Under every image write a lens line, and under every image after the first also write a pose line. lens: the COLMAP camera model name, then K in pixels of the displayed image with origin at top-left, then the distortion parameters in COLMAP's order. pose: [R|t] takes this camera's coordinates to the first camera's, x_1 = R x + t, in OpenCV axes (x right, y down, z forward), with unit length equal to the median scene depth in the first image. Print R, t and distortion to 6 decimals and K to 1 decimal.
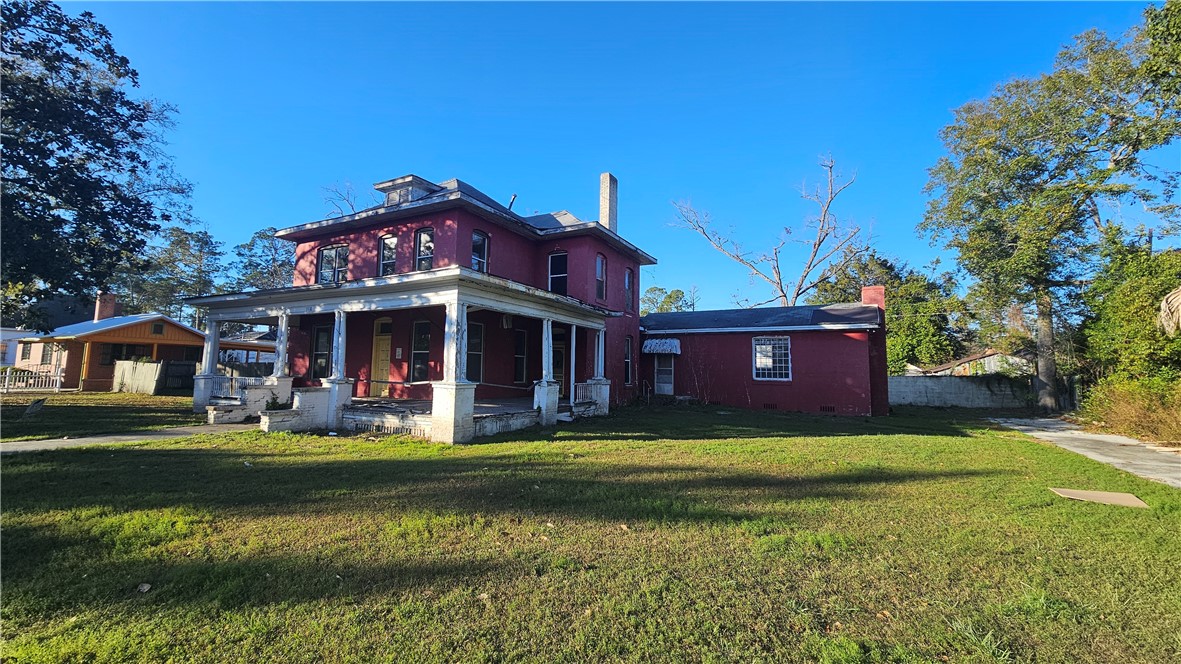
lens RADIAL K [[488.7, 0, 590.5], [0, 488.7, 332.0], [0, 0, 1]] dist [-0.001886, -0.000101]
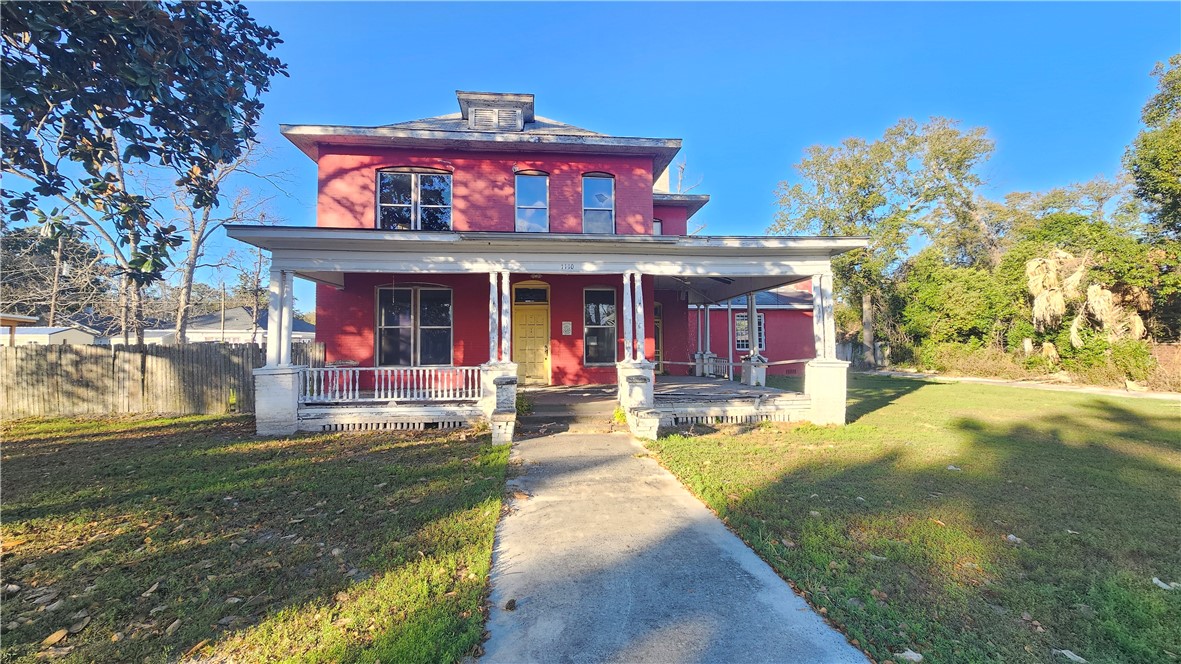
lens RADIAL K [[488.7, 0, 590.5], [0, 488.7, 332.0], [0, 0, 1]] dist [-0.001886, -0.000101]
pose [[0.829246, -0.002383, 0.558879, -0.747044], [-0.029144, 0.998446, 0.047501, 0.011108], [-0.558124, -0.055678, 0.827888, 0.306705]]
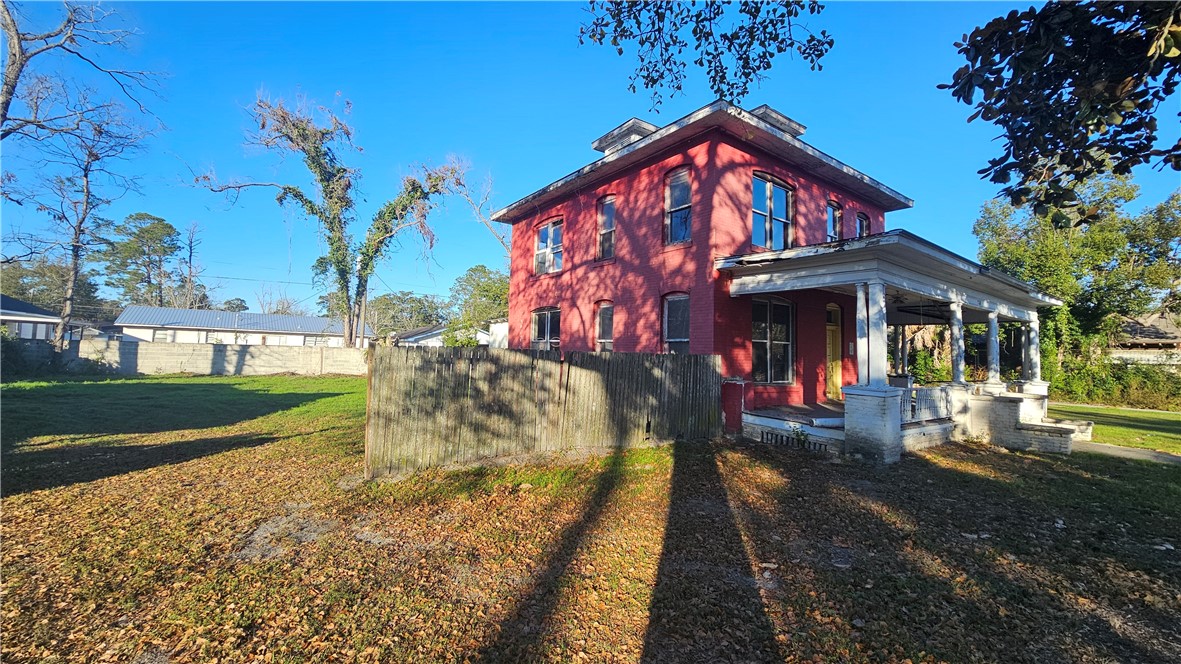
lens RADIAL K [[488.7, 0, 590.5], [0, 488.7, 332.0], [0, 0, 1]] dist [-0.001886, -0.000101]
pose [[0.416852, 0.043641, 0.907926, -1.294357], [-0.098504, 0.995133, -0.002607, 0.059679], [-0.903621, -0.088348, 0.419122, 0.988565]]
